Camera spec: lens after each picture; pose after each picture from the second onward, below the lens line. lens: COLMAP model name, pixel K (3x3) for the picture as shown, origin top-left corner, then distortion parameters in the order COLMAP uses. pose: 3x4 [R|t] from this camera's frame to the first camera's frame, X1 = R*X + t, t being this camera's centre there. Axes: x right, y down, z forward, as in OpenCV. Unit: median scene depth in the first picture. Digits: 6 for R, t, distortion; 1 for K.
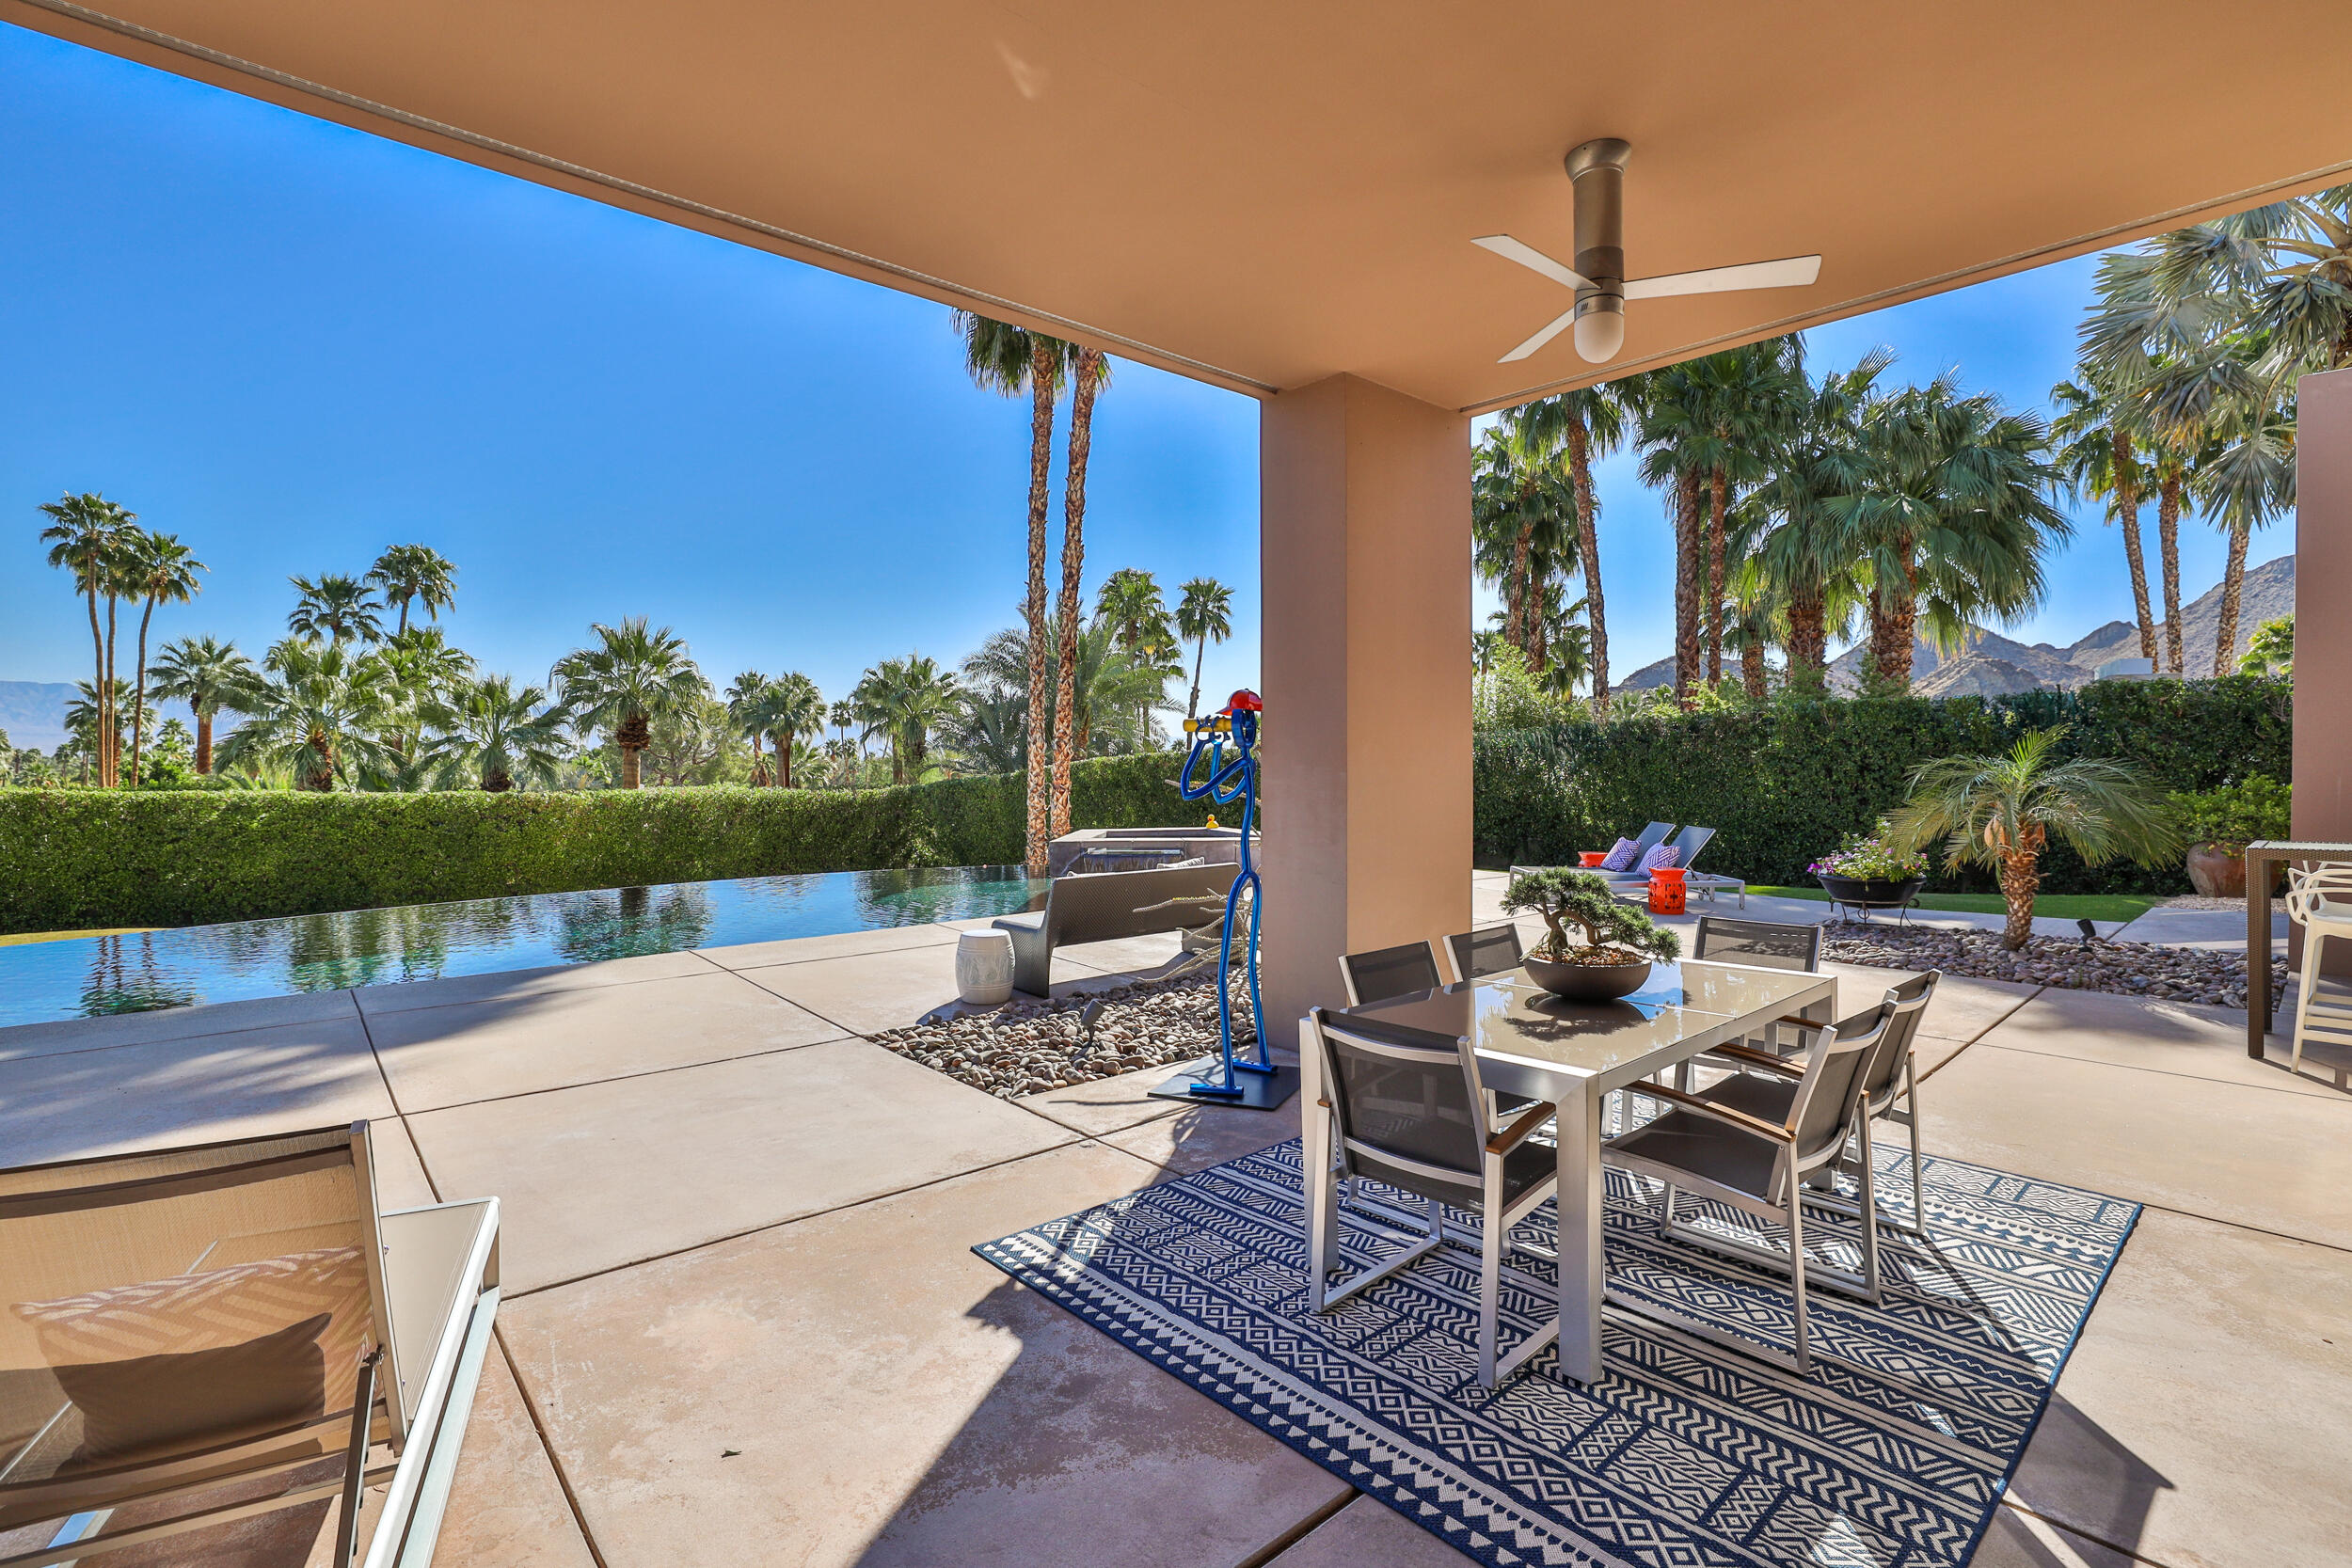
lens RADIAL K [[1067.4, 0, 1176.5], [0, 1067.4, 775.7], [0, 0, 1]] dist [-0.043143, 0.013875]
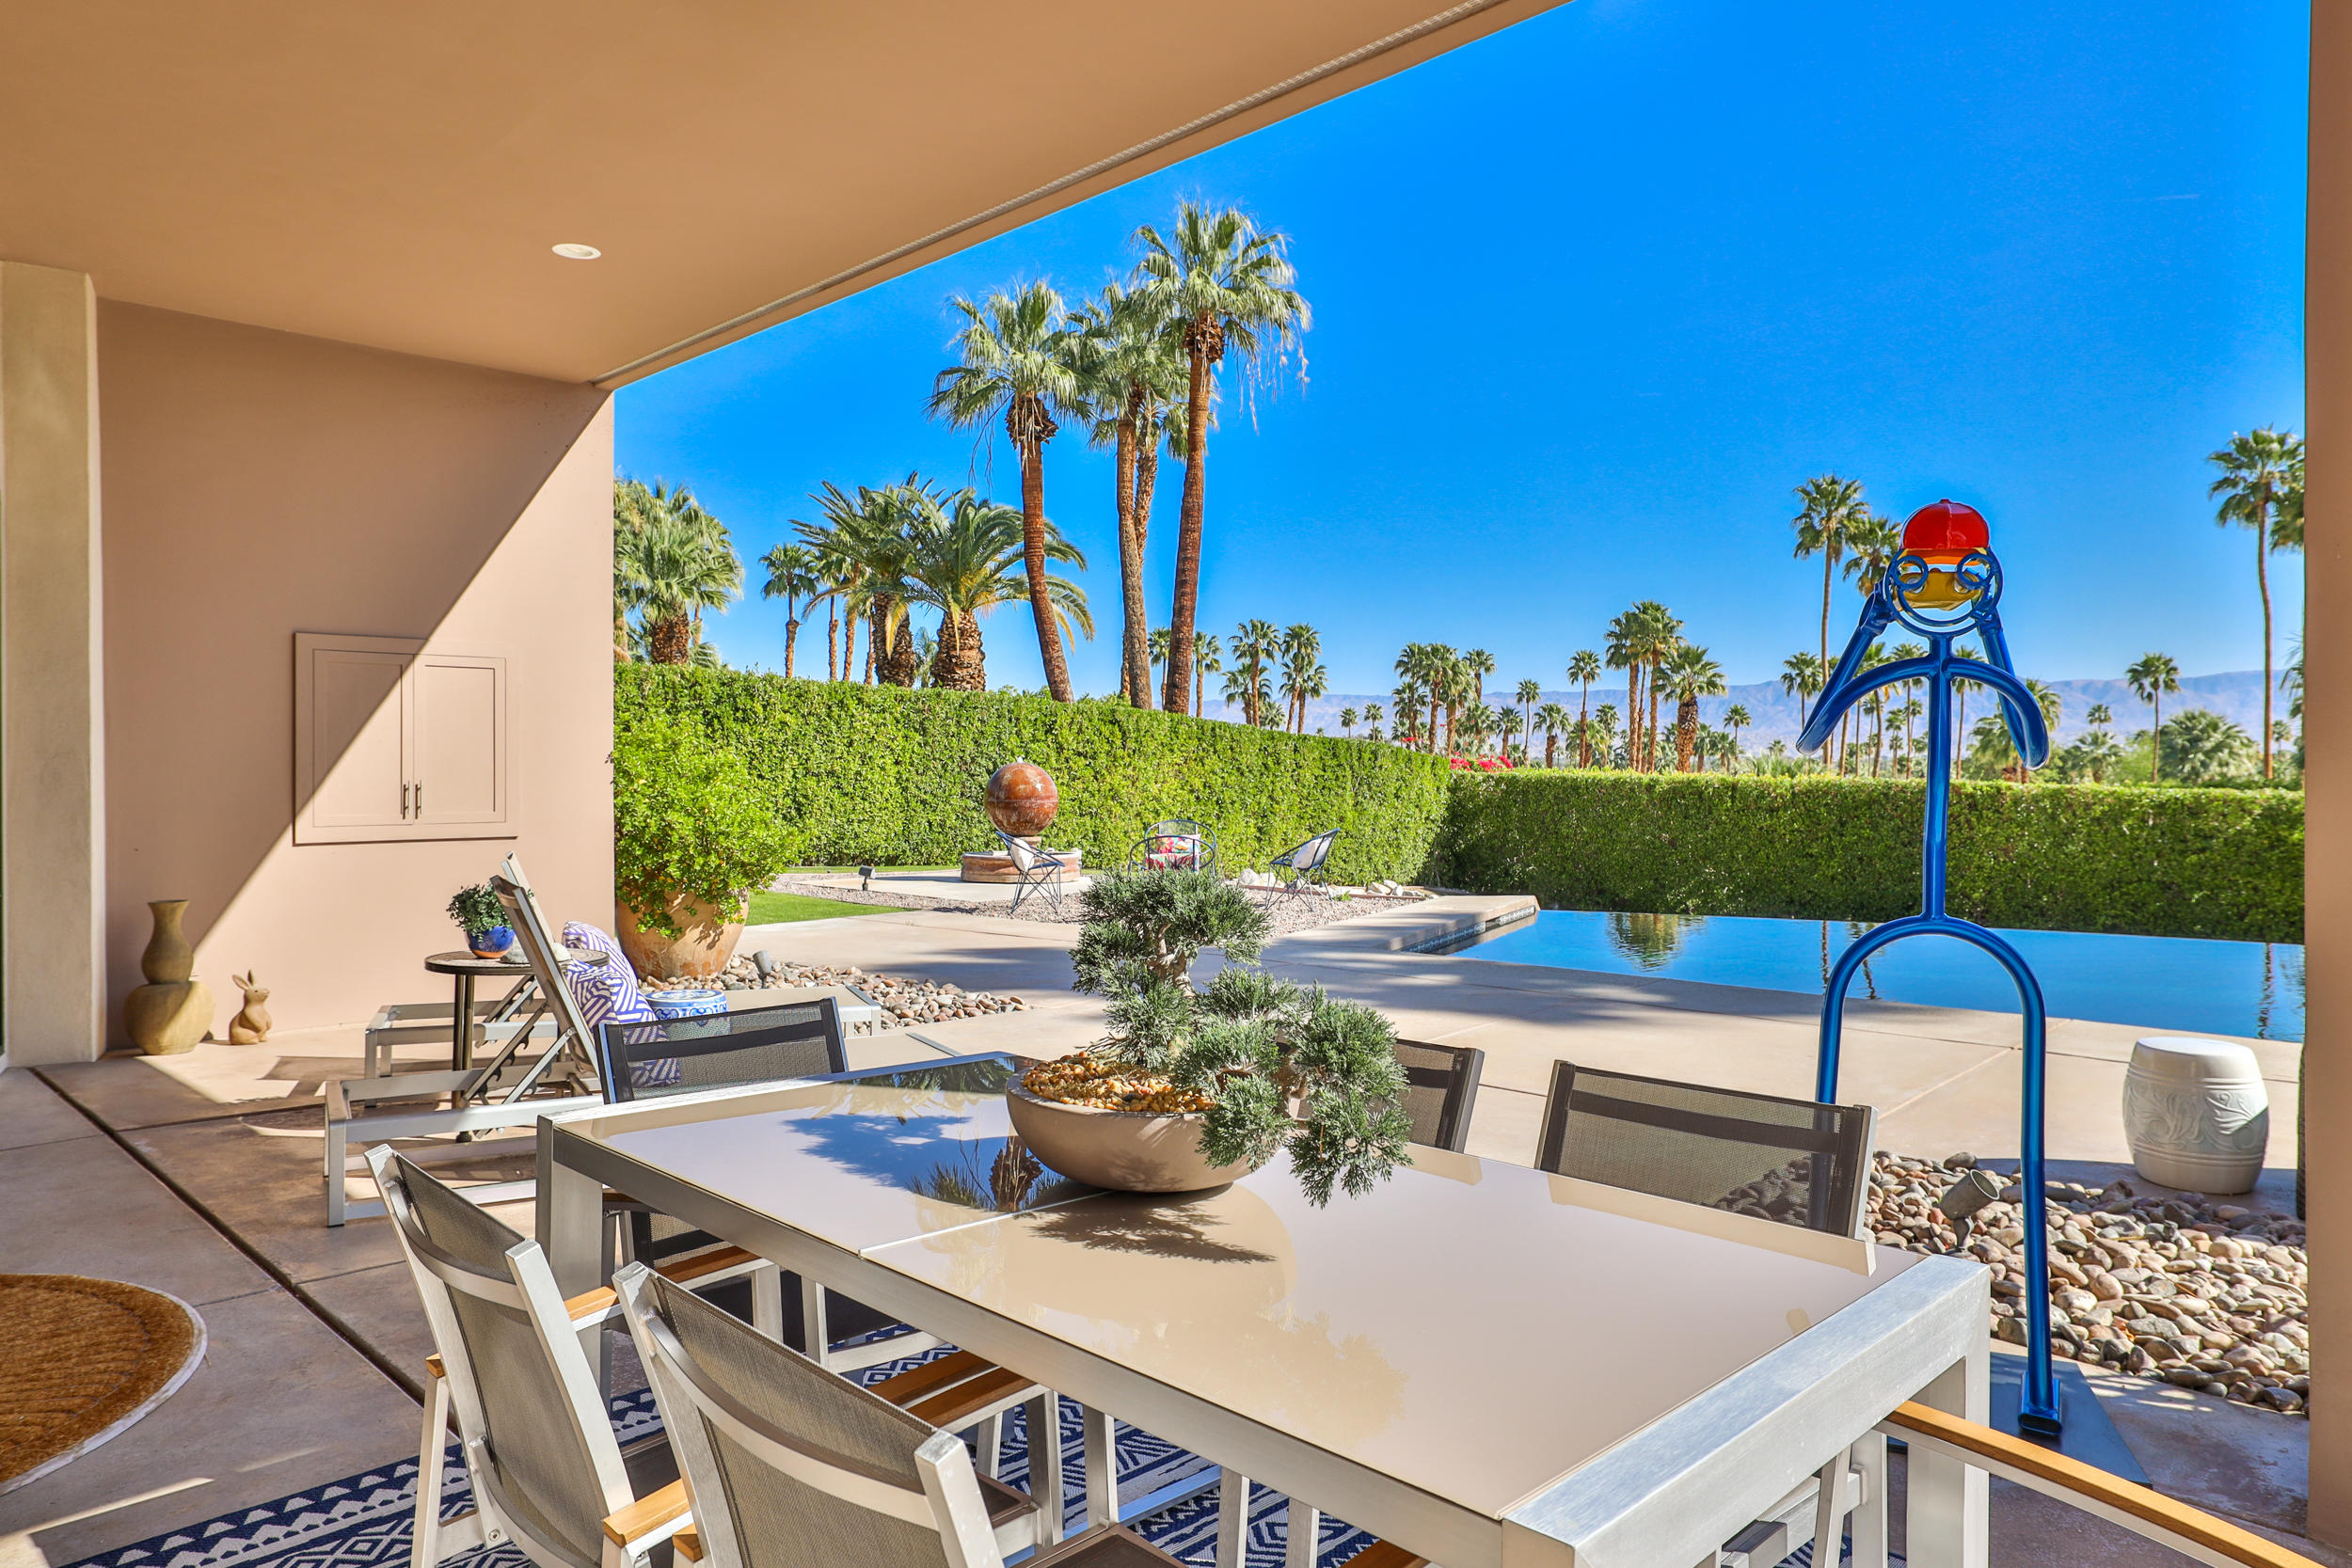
lens RADIAL K [[1492.5, 0, 1177.8], [0, 1492.5, 784.2], [0, 0, 1]] dist [0.000818, 0.008508]
pose [[0.067428, 0.014155, -0.997624, 0.078027], [-0.013286, 0.999823, 0.013288, 0.003521], [0.997636, 0.012359, 0.067604, 0.077586]]
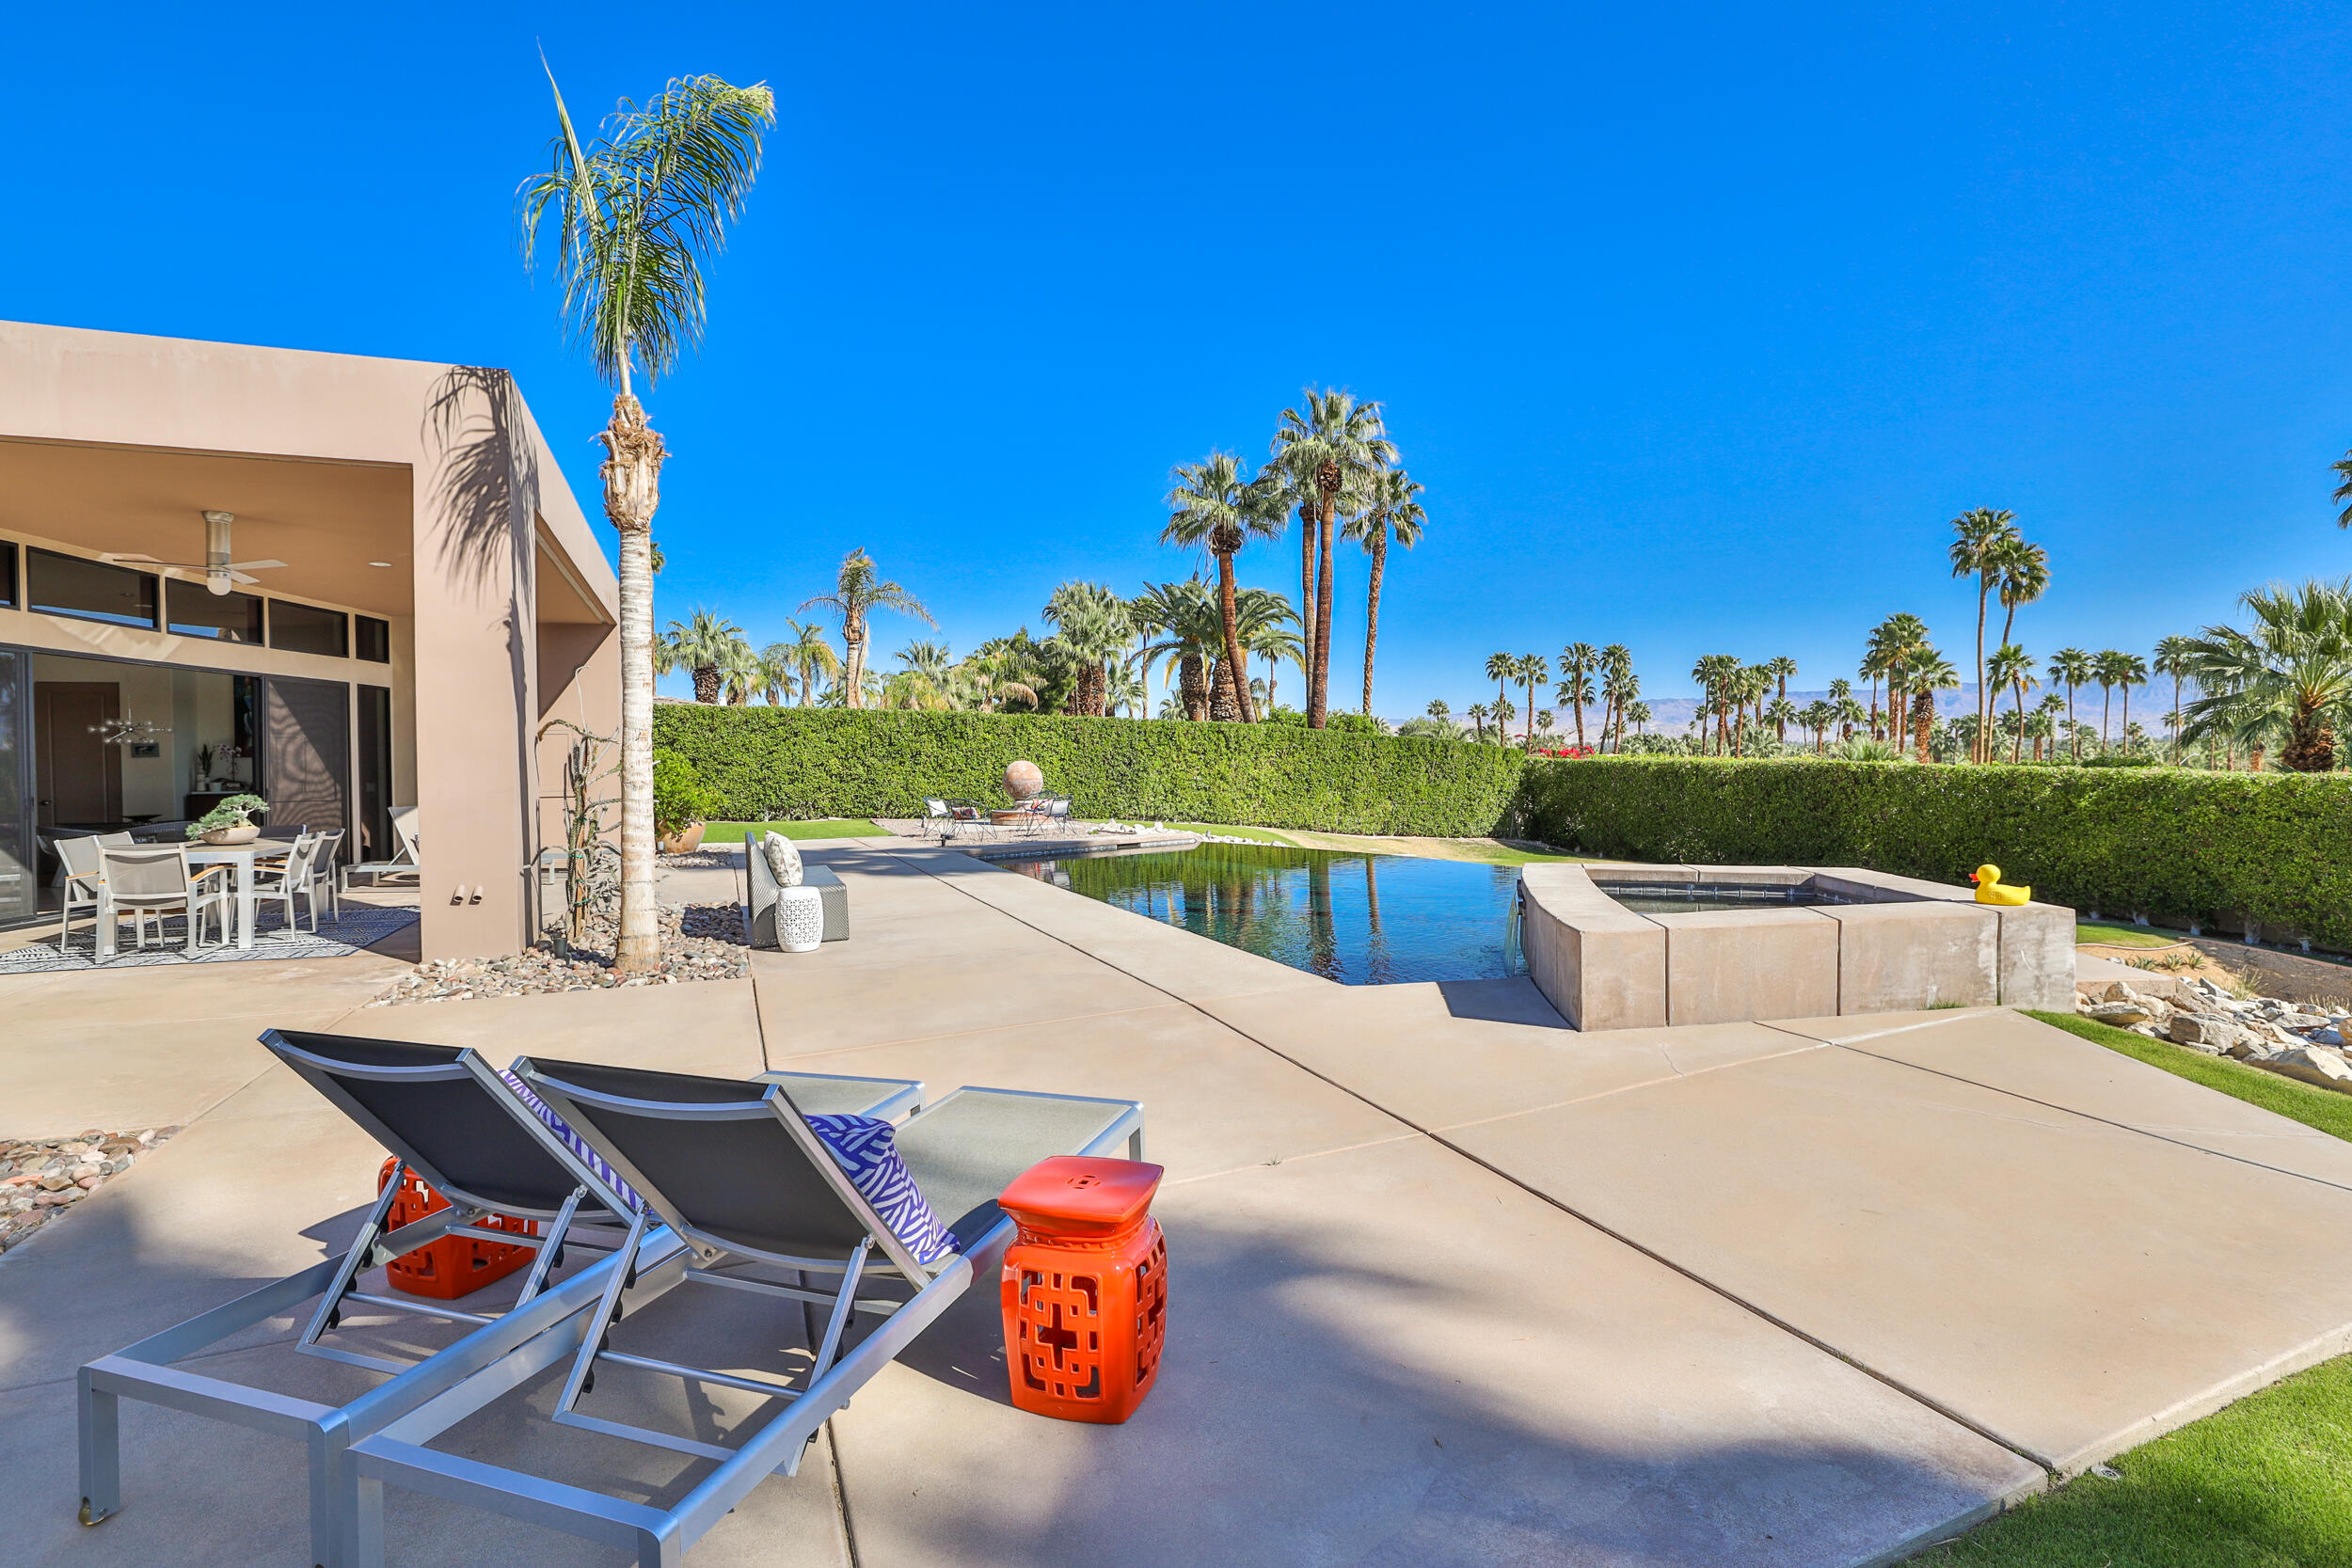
lens RADIAL K [[1069.9, 0, 1199.3], [0, 1069.9, 791.0], [0, 0, 1]] dist [-0.039579, 0.012566]
pose [[-0.315163, 0.036909, -0.948319, 0.154958], [0.003150, 0.999279, 0.037846, -0.001388], [0.949032, 0.008940, -0.315052, 0.328694]]
